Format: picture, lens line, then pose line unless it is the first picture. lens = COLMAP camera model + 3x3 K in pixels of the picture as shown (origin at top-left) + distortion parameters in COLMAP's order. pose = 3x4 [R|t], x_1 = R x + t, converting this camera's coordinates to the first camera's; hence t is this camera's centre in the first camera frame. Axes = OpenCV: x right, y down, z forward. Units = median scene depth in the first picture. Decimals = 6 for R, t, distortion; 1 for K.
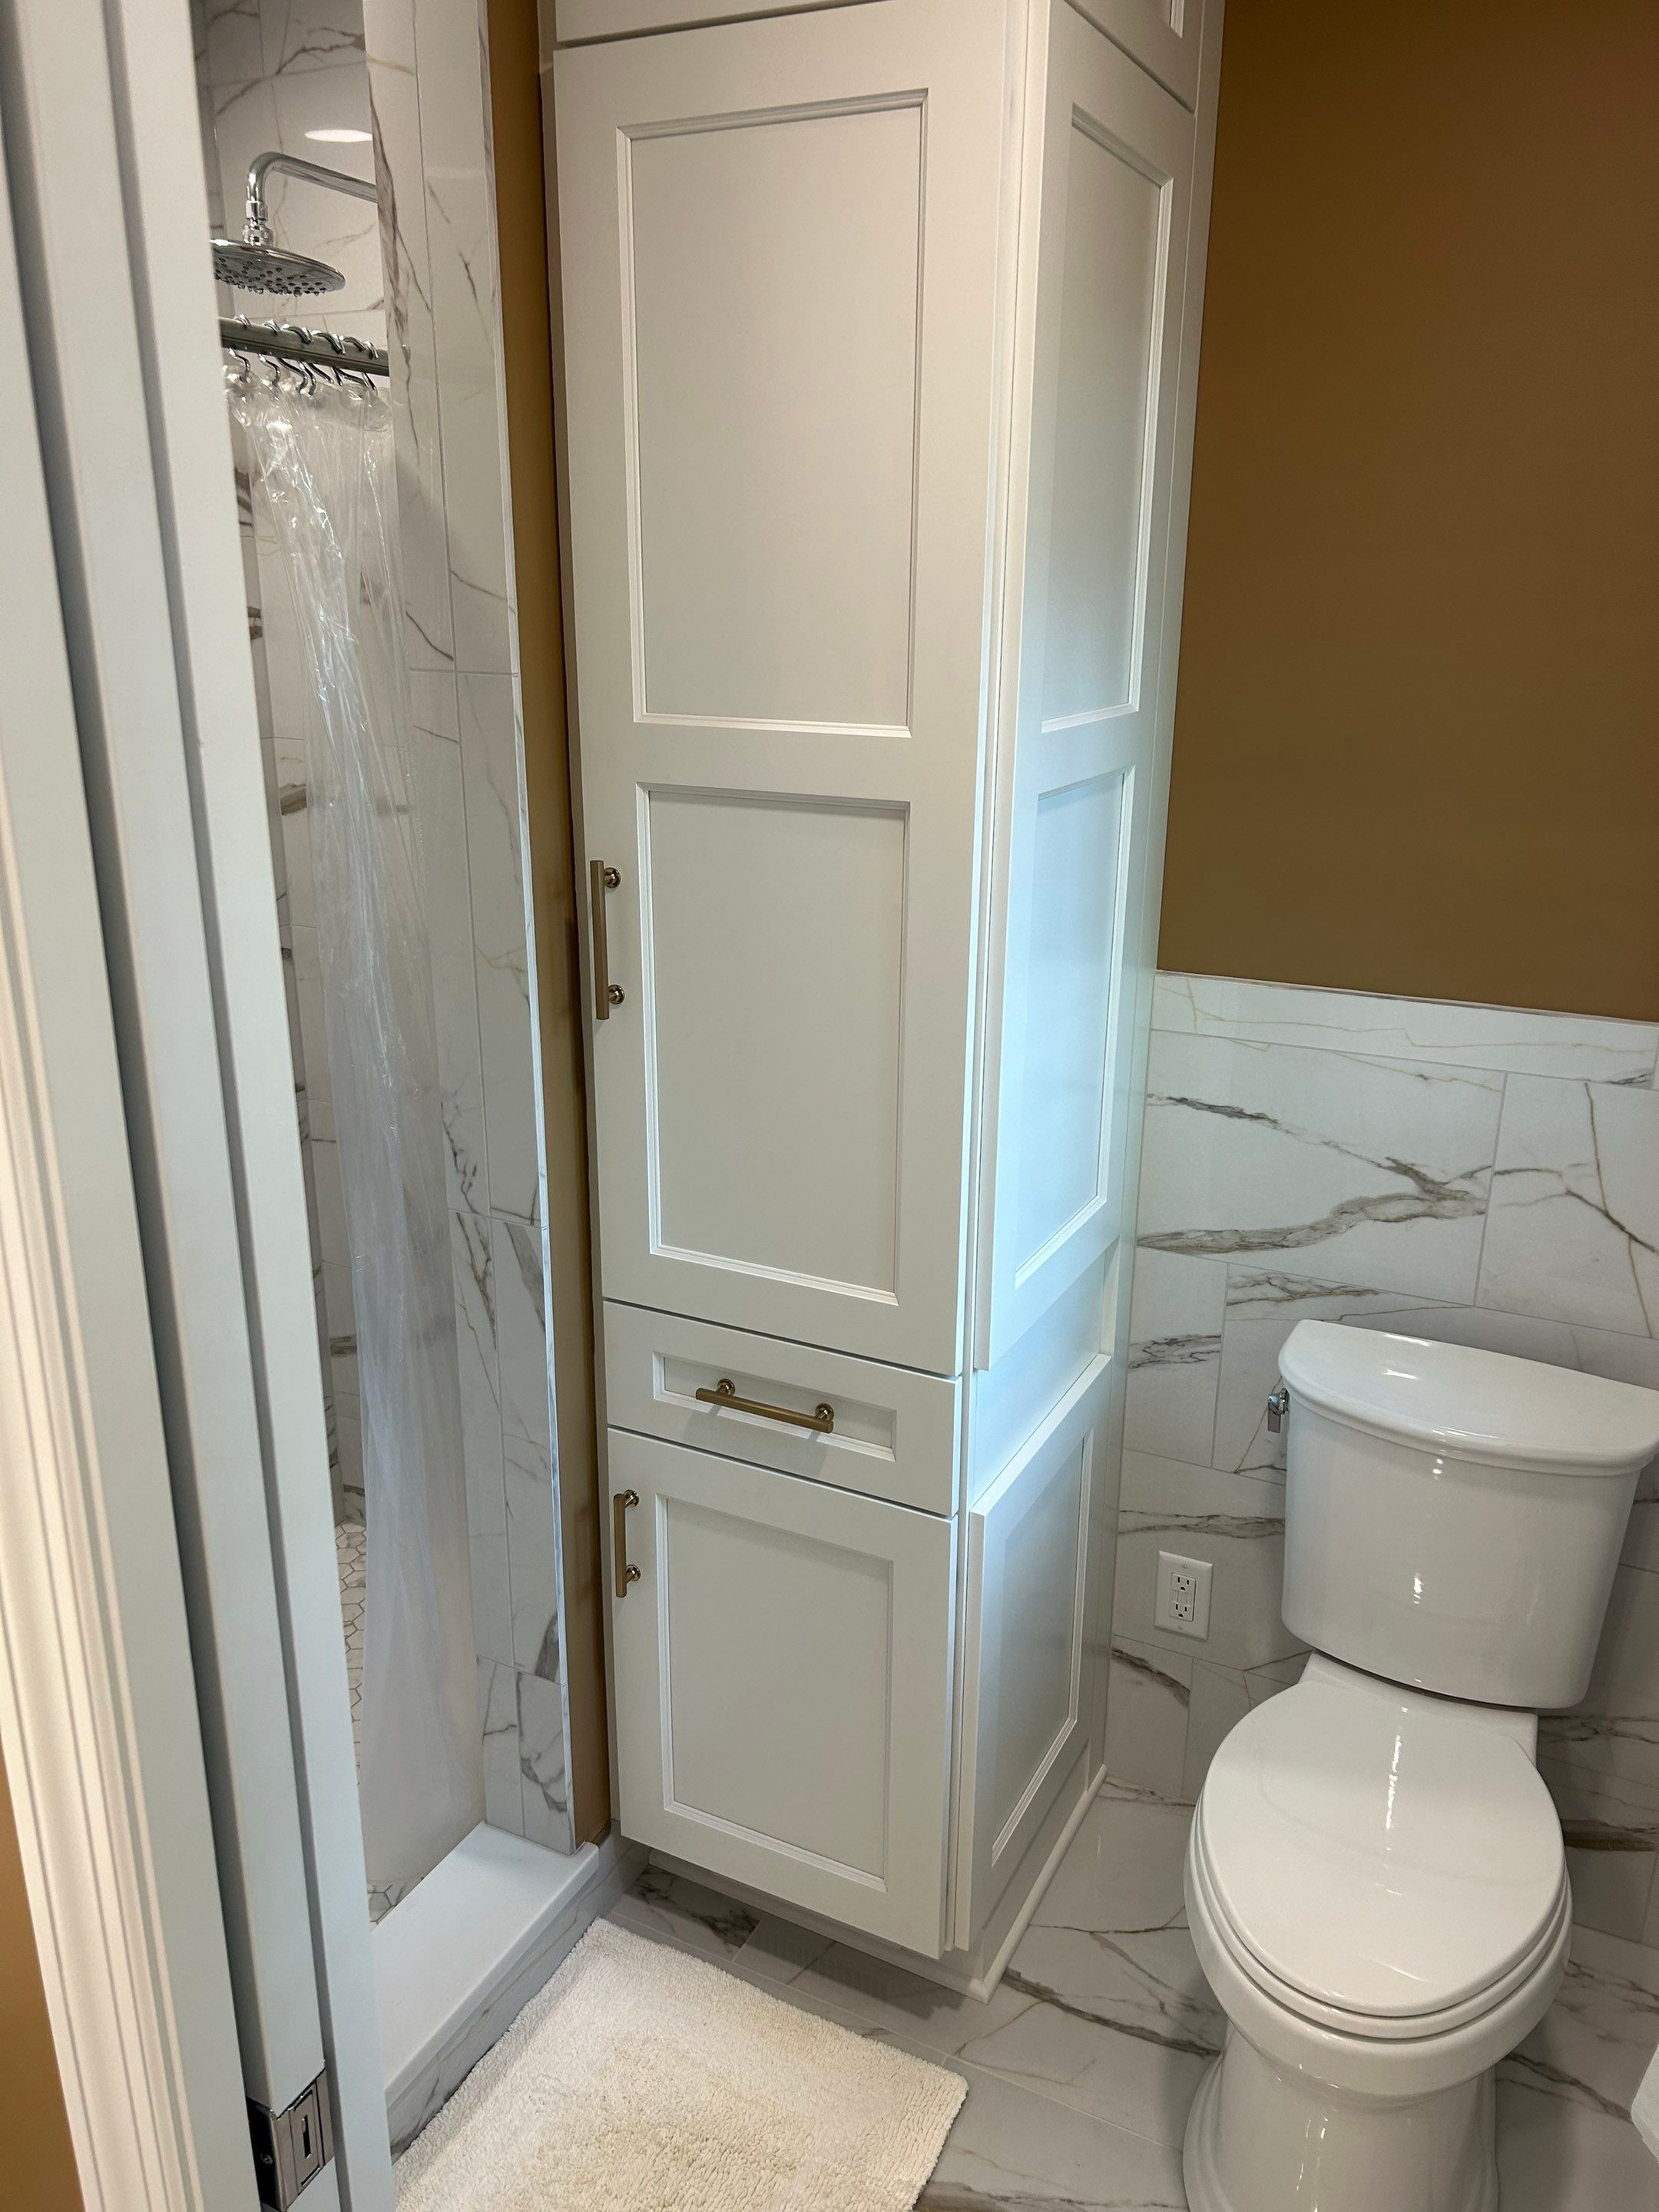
lens RADIAL K [[1672.5, 0, 824.7], [0, 1672.5, 1101.8], [0, 0, 1]] dist [0.050358, -0.049528]
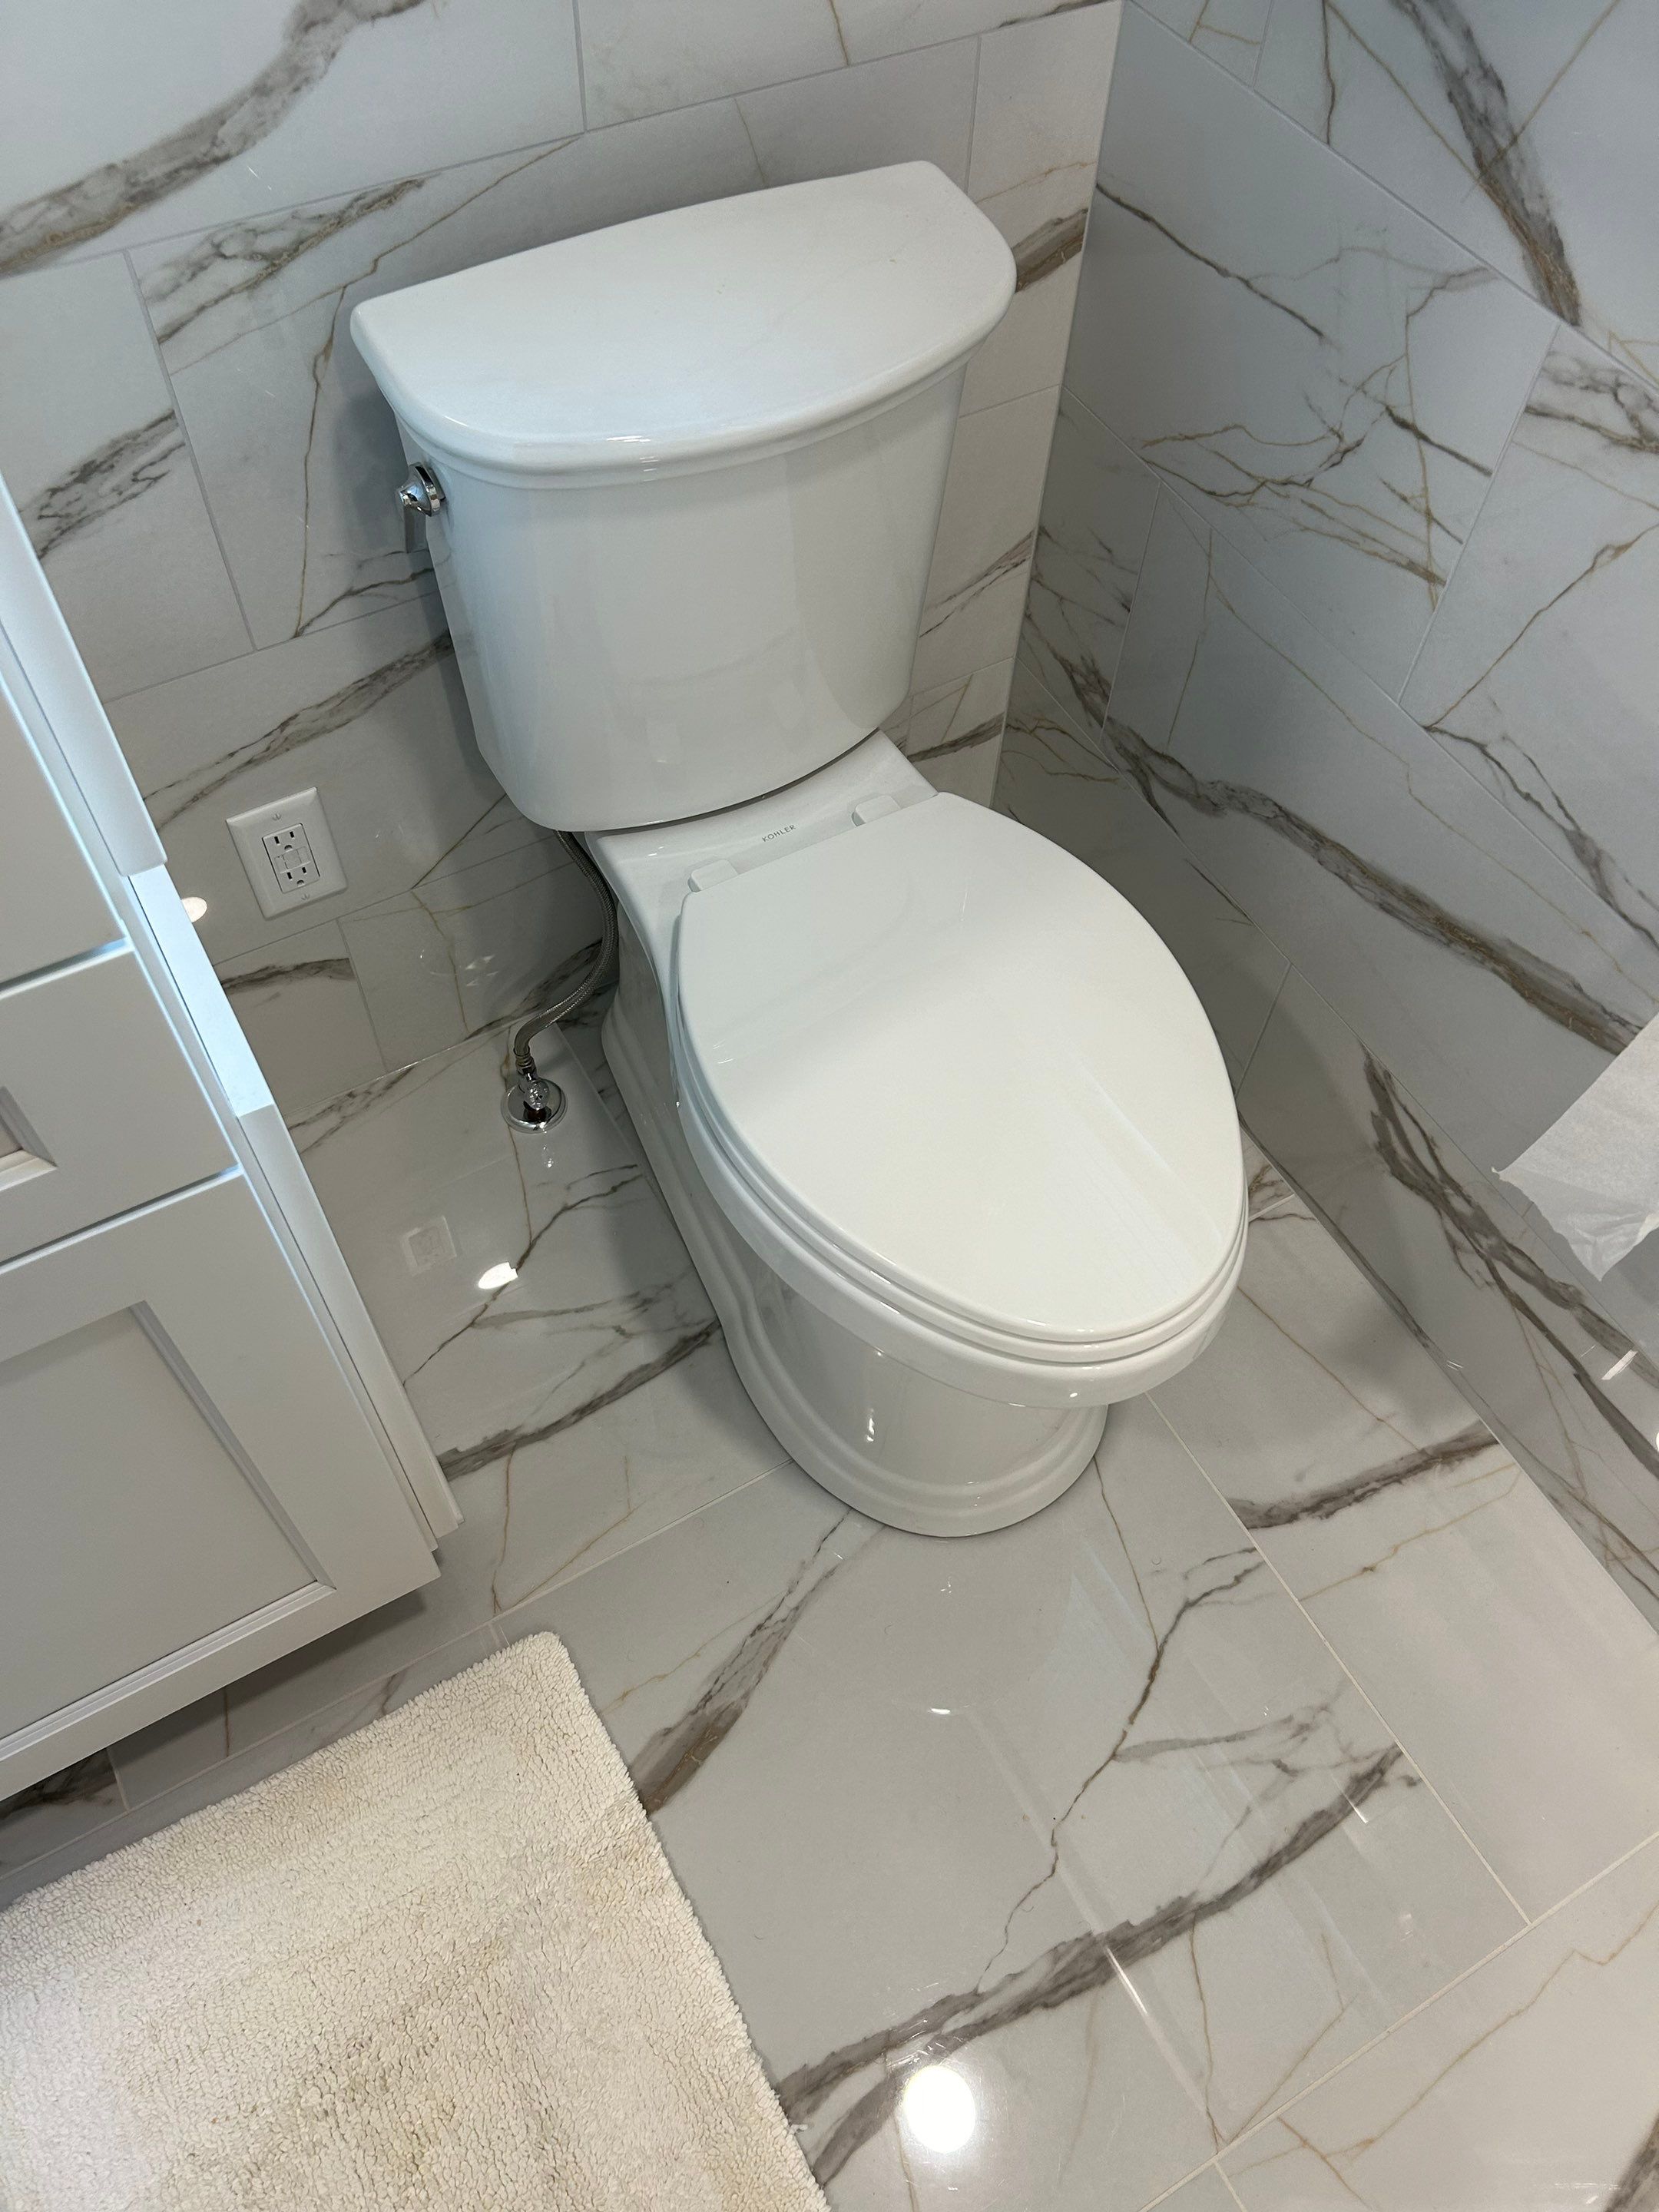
lens RADIAL K [[1672.5, 0, 824.7], [0, 1672.5, 1101.8], [0, 0, 1]] dist [0.050358, -0.049528]
pose [[0.545055, -0.687913, 0.479260, -0.034430], [0.225251, 0.670773, 0.706630, -0.031133], [-0.807575, -0.277198, 0.520562, 0.571245]]
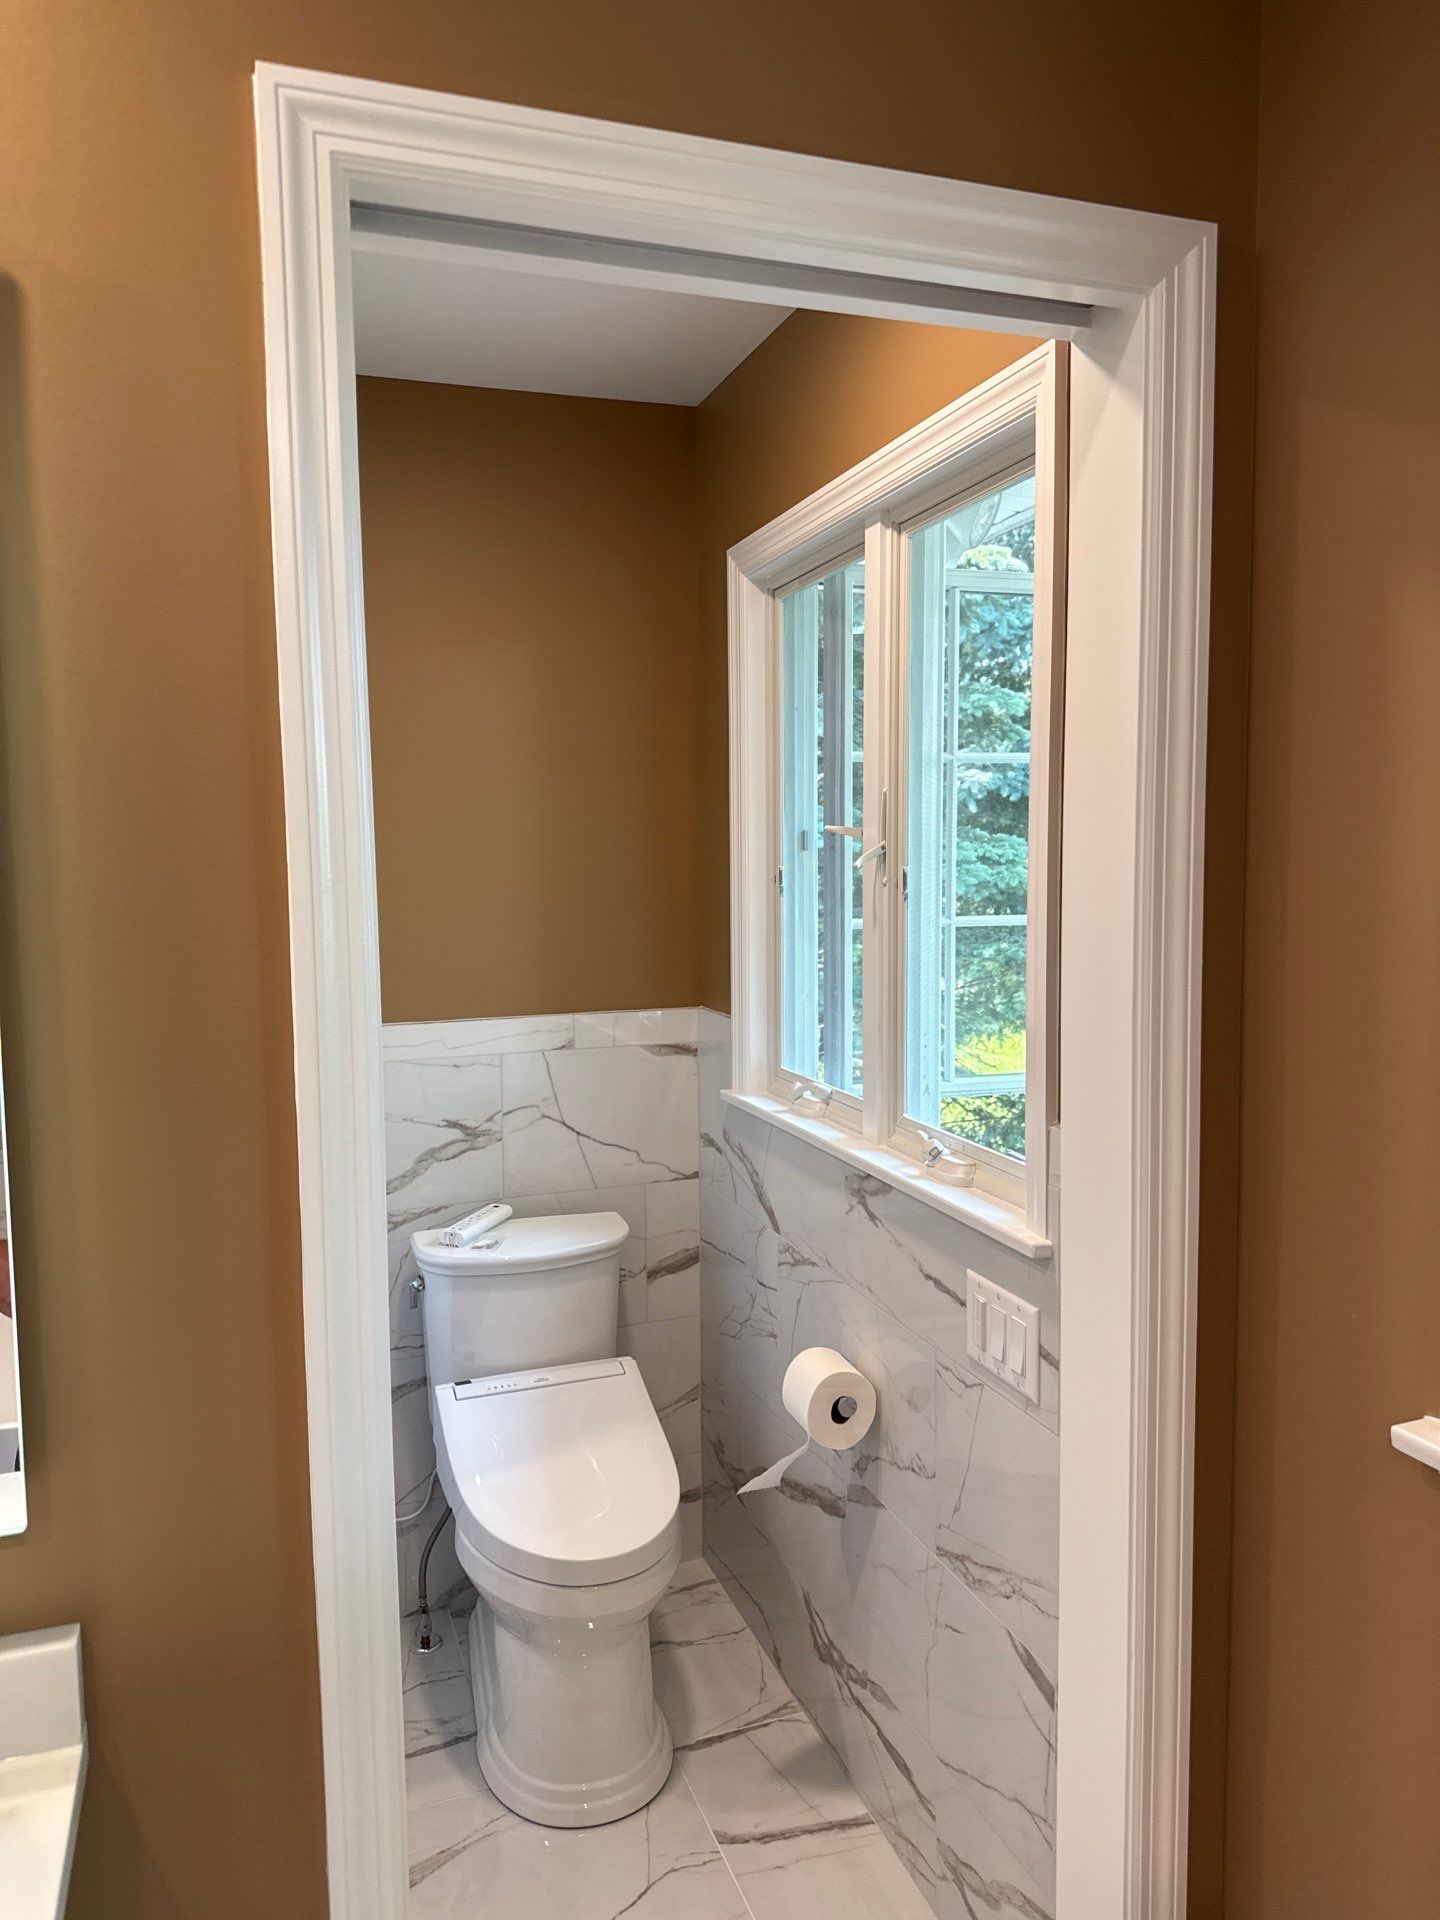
lens RADIAL K [[1357.3, 0, 713.0], [0, 1357.3, 952.3], [0, 0, 1]] dist [0.073511, -0.137032]
pose [[0.687892, -0.065795, 0.722825, -0.422490], [0.232891, 0.963233, -0.133957, 0.113344], [-0.687434, 0.260487, 0.677923, -0.116356]]
